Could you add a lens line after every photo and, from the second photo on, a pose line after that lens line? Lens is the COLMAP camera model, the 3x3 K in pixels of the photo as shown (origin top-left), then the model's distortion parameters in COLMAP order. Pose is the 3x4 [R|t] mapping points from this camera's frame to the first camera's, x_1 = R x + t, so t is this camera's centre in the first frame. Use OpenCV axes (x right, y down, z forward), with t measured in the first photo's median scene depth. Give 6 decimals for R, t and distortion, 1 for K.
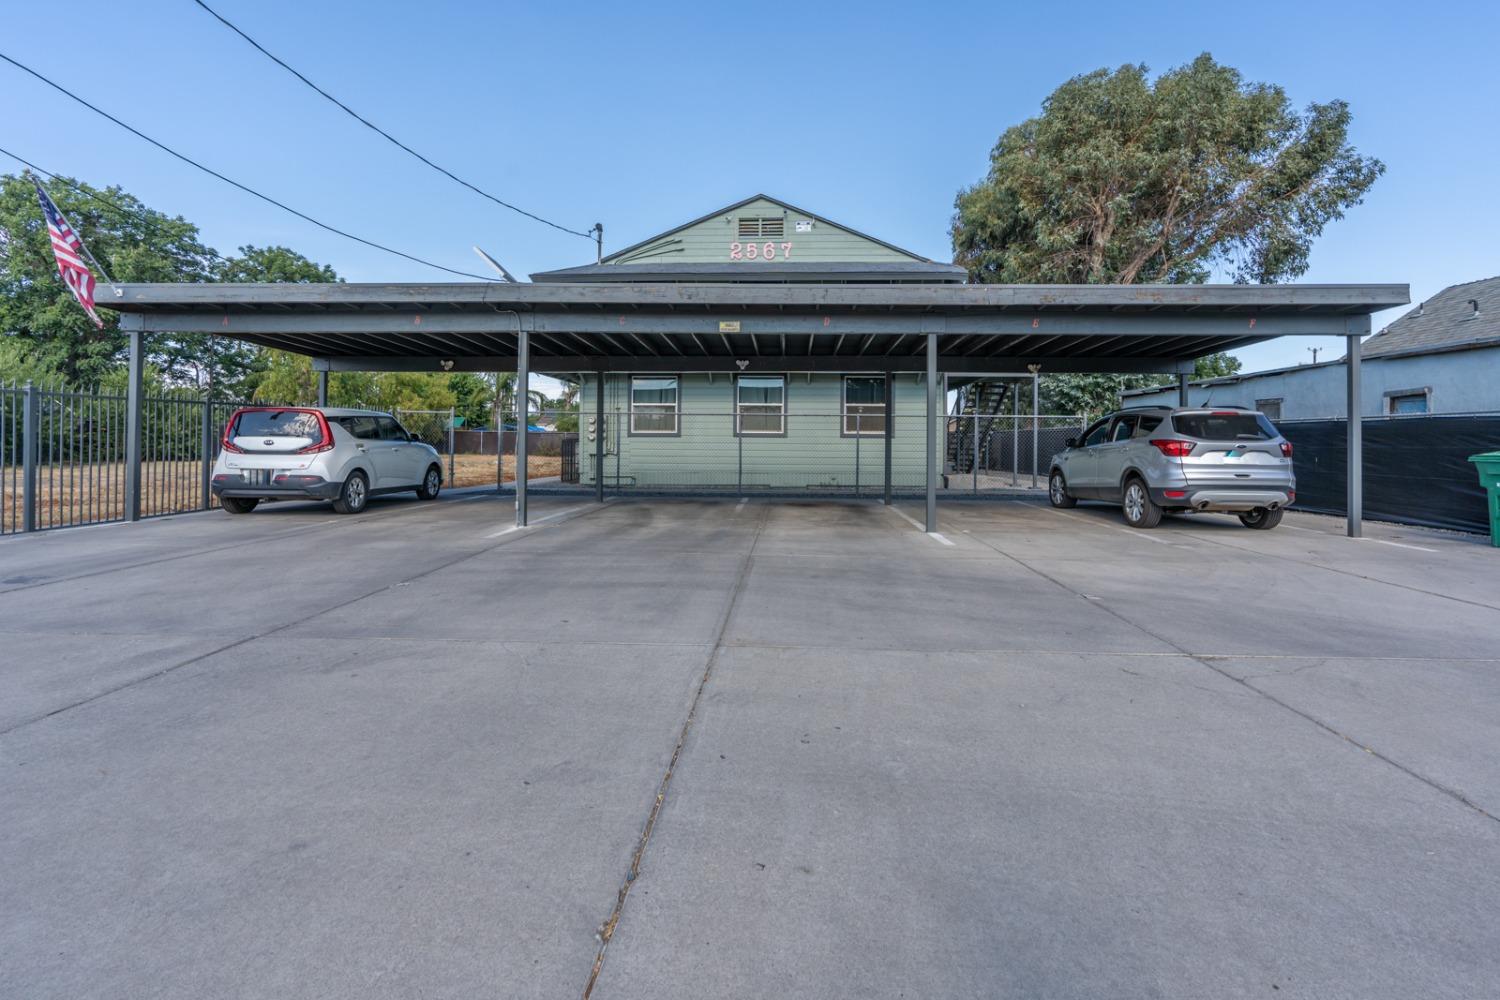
lens RADIAL K [[692.6, 0, 755.3], [0, 692.6, 439.7], [0, 0, 1]] dist [-0.011491, 0.004394]
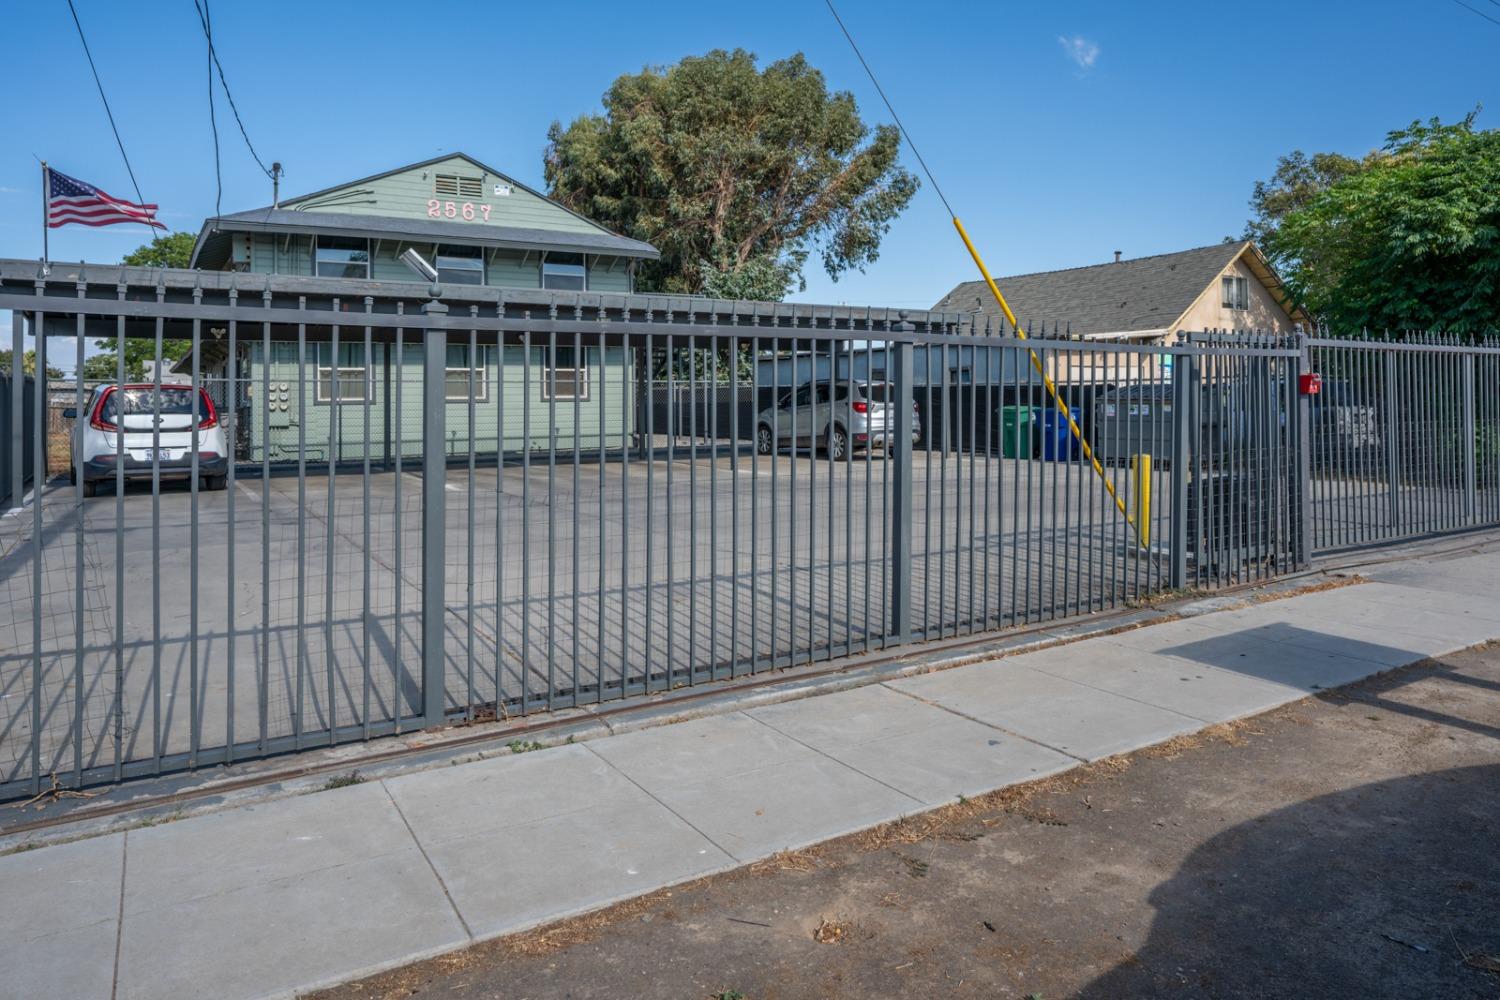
lens RADIAL K [[992.8, 0, 746.6], [0, 992.8, 379.0], [0, 0, 1]] dist [0.000840, 0.002790]
pose [[0.822479, -0.004641, 0.568776, -0.451703], [0.014084, 0.999826, -0.012208, -0.014635], [-0.568621, 0.018052, 0.822402, -0.365616]]
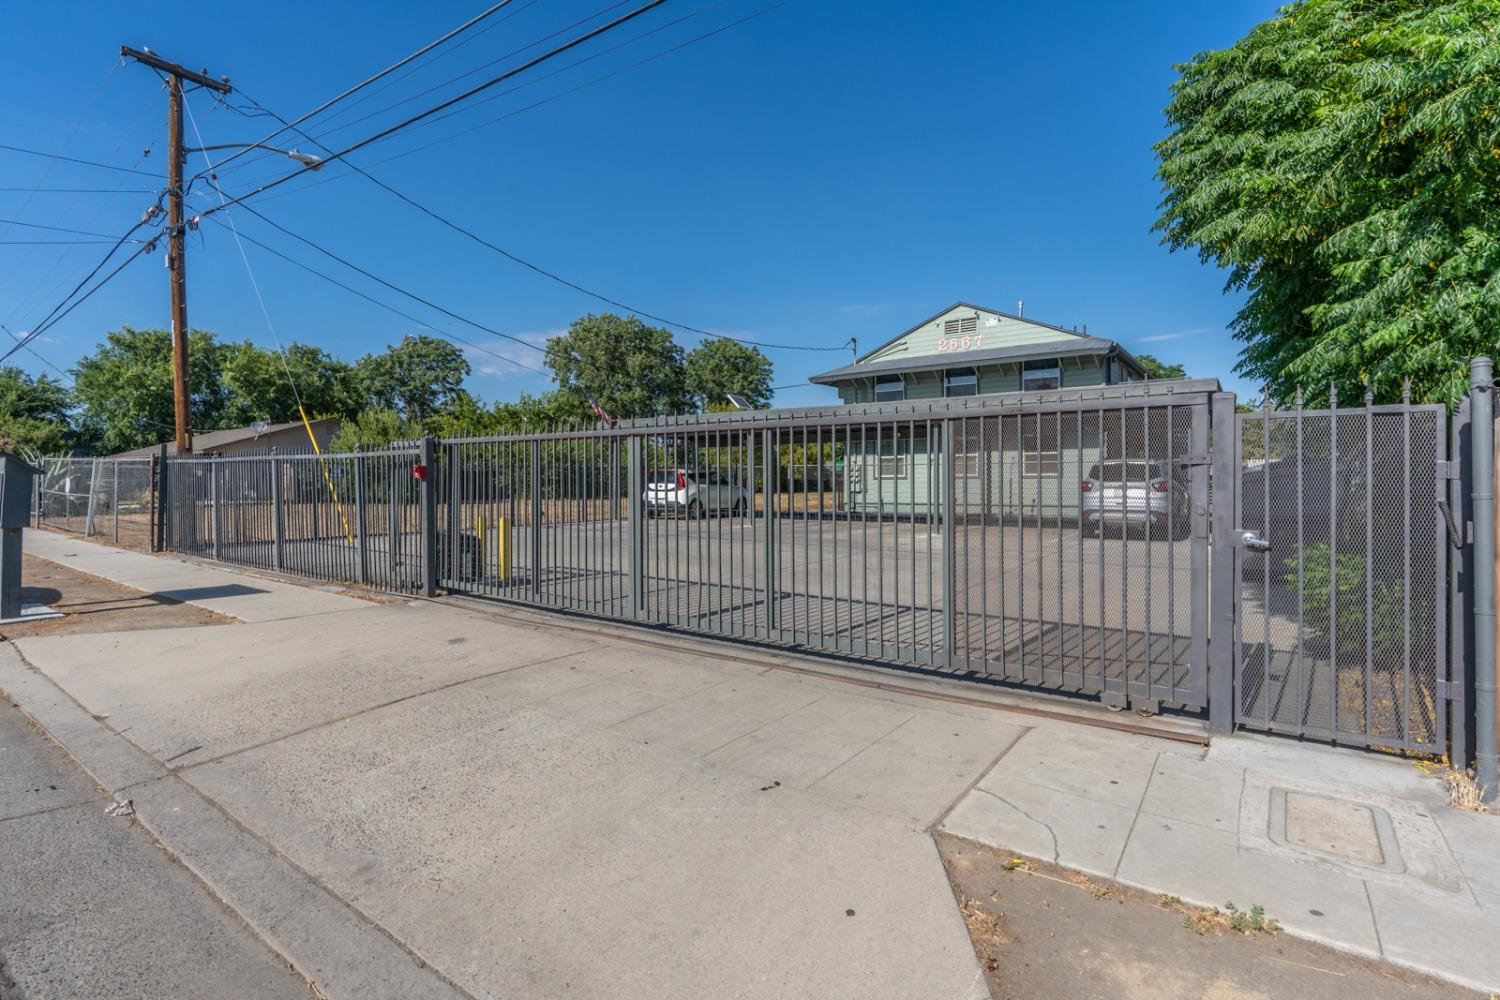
lens RADIAL K [[712.8, 0, 757.9], [0, 712.8, 483.9], [0, 0, 1]] dist [-0.025160, 0.000204]
pose [[0.832323, -0.007458, -0.554241, 0.452170], [0.011926, 0.999919, 0.004455, -0.005176], [0.554163, -0.010318, 0.832344, -0.399021]]
